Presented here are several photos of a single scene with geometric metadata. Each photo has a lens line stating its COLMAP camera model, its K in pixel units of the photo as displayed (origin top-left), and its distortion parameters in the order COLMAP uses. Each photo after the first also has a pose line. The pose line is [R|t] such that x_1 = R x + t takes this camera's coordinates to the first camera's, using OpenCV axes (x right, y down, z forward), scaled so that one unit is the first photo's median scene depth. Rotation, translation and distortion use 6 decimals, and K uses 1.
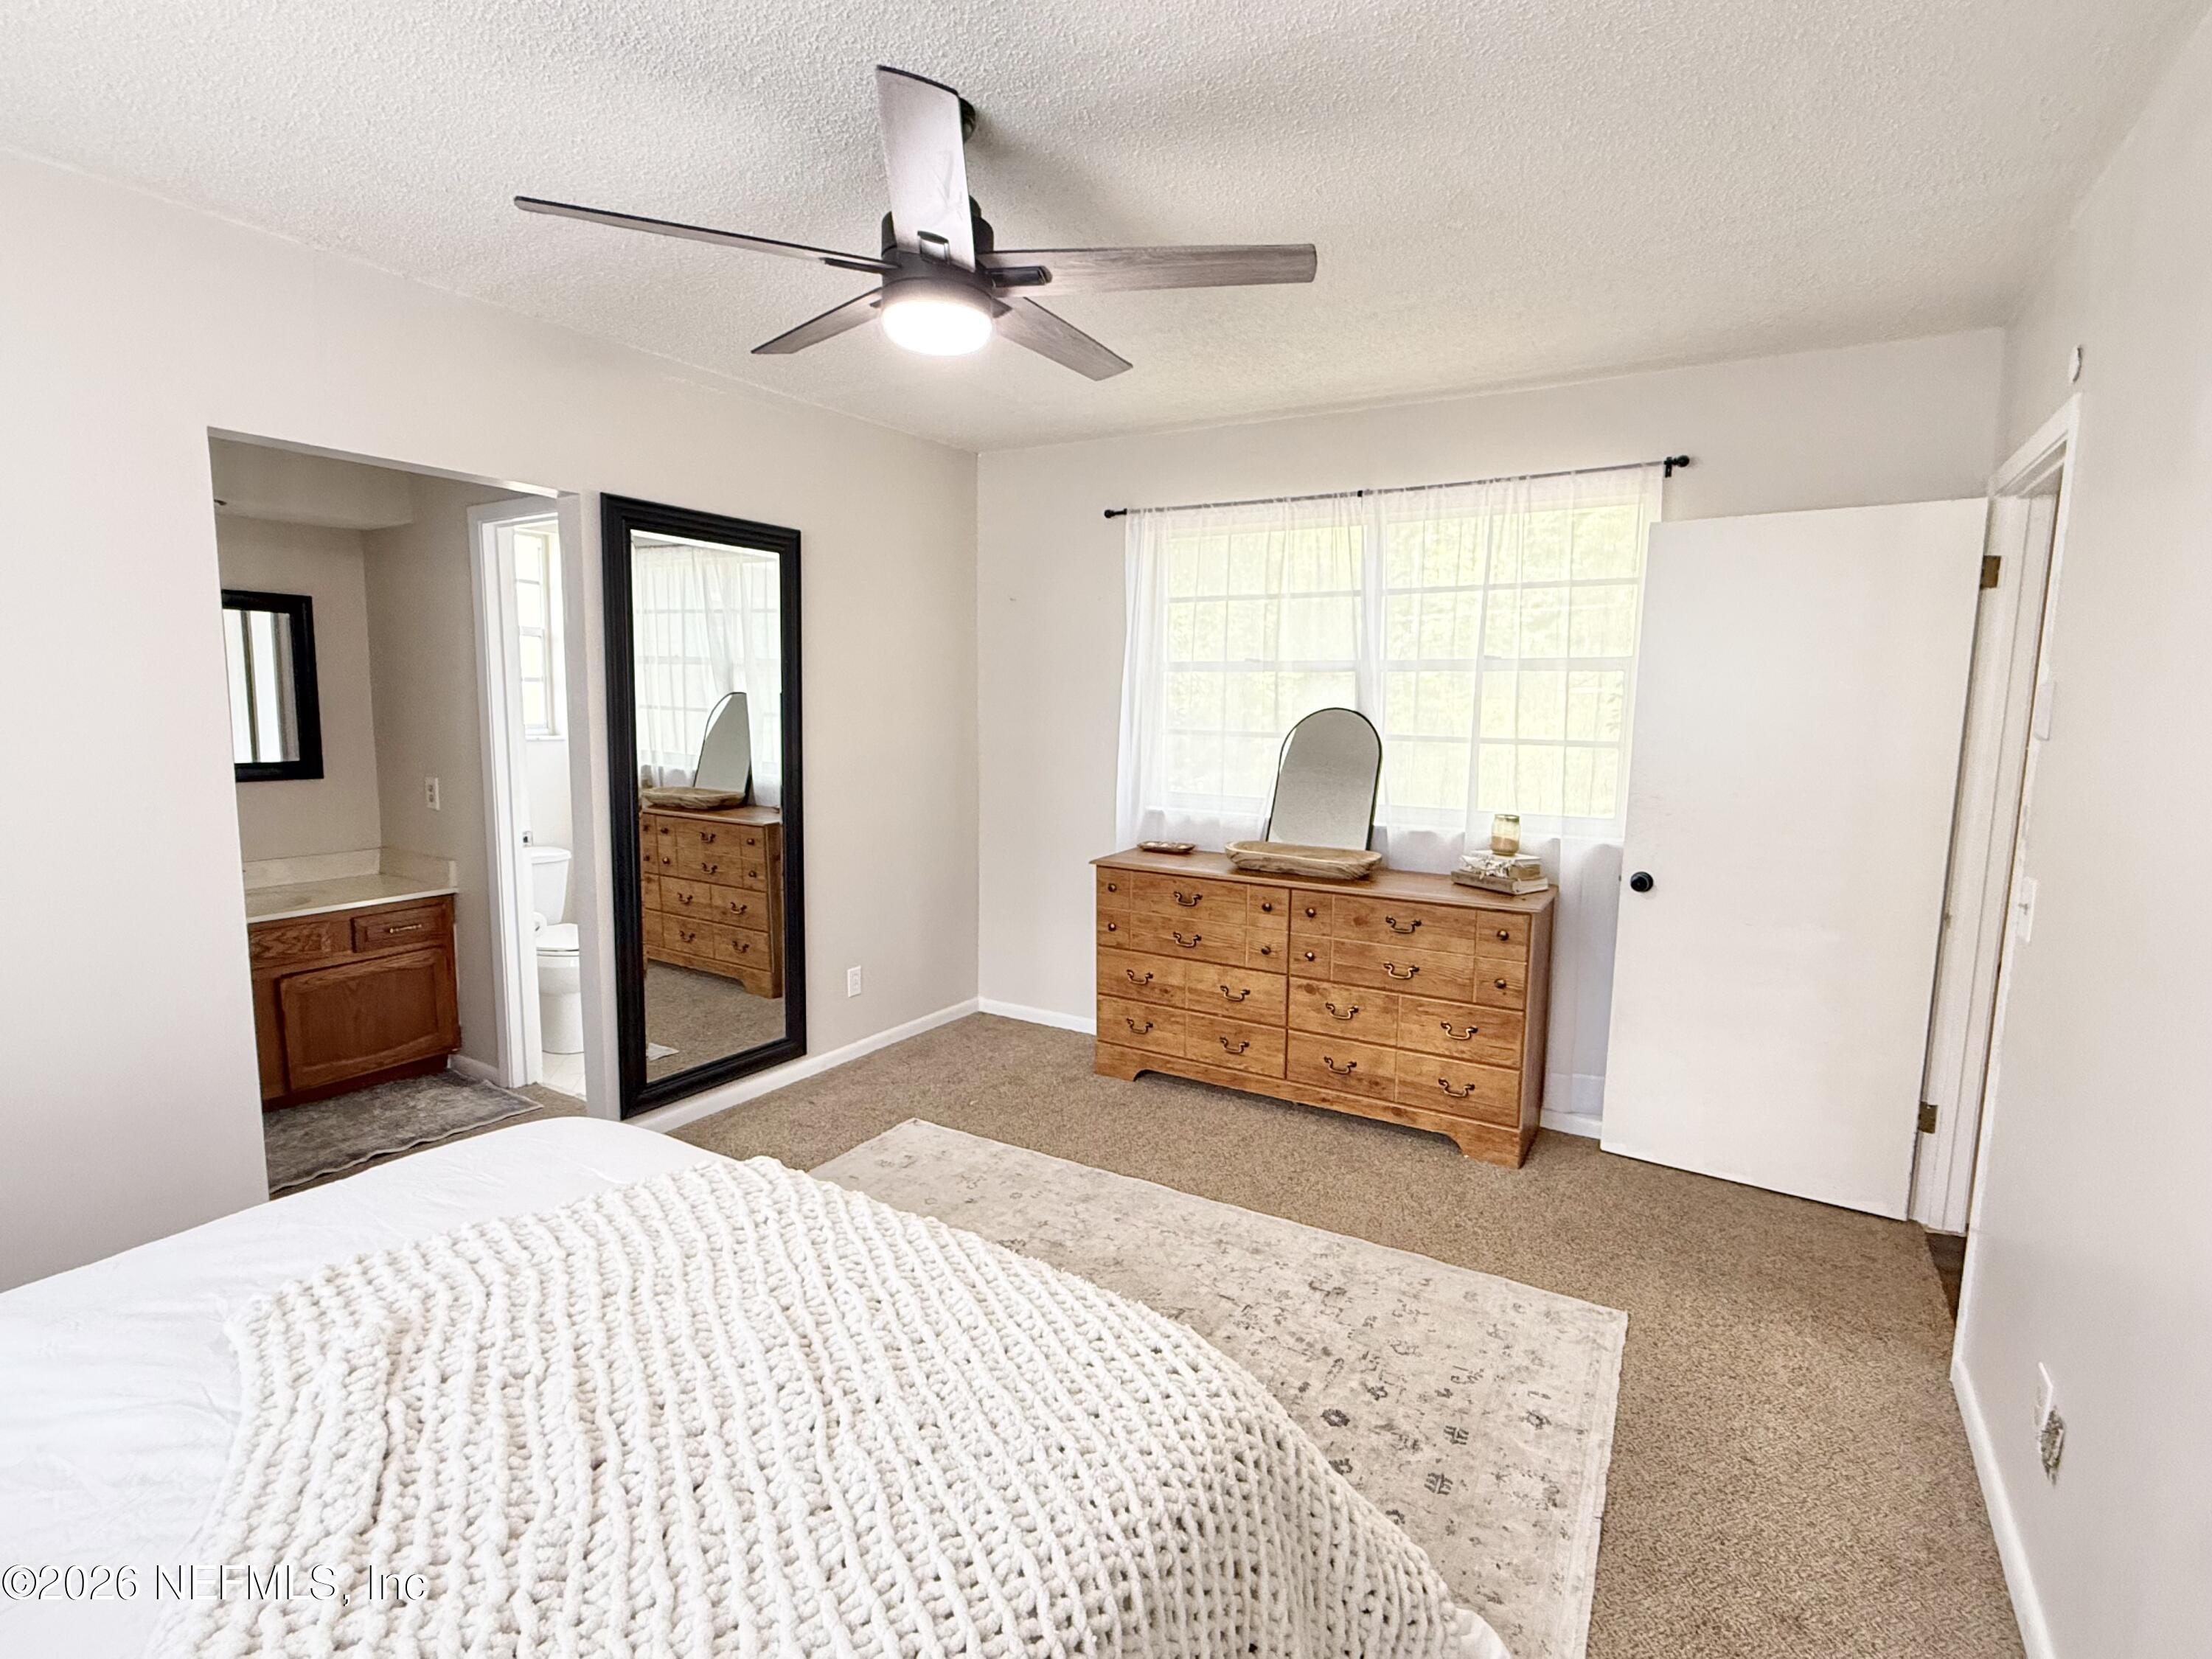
lens RADIAL K [[1076.5, 0, 1106.0], [0, 1076.5, 829.5], [0, 0, 1]] dist [0.000560, 0.000135]
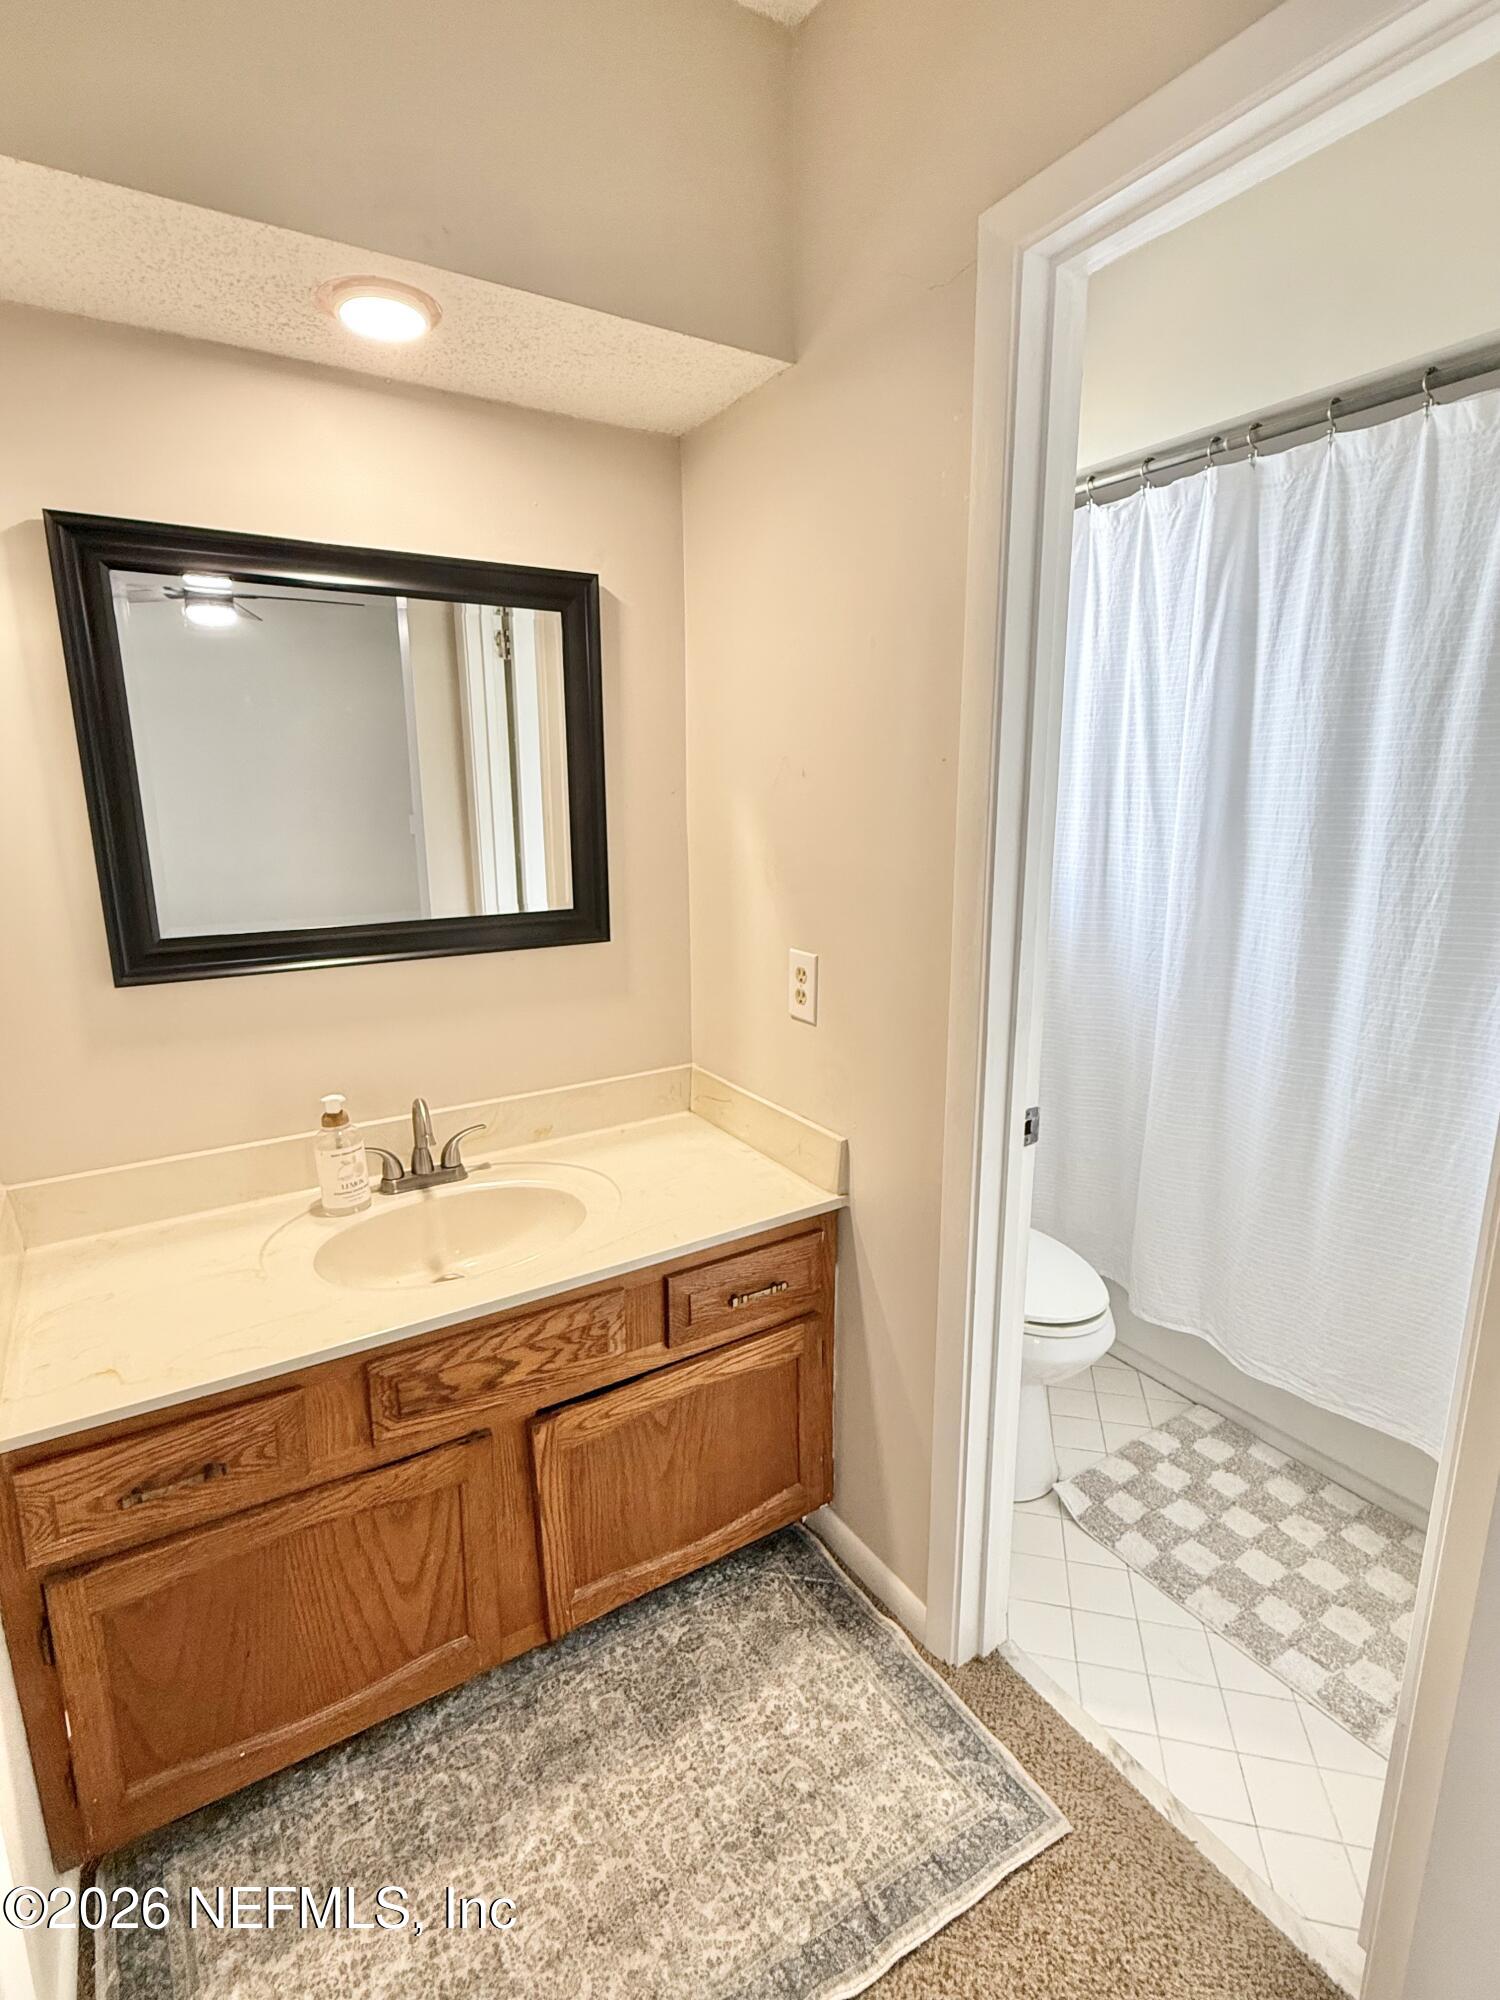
lens RADIAL K [[973.3, 0, 750.0], [0, 973.3, 1000.0], [0, 0, 1]] dist [0.000560, 0.000135]
pose [[0.894557, 0.063175, -0.442466, -0.494160], [-0.024292, 0.995369, 0.093004, -0.071921], [0.446293, -0.072449, 0.891949, 0.659725]]
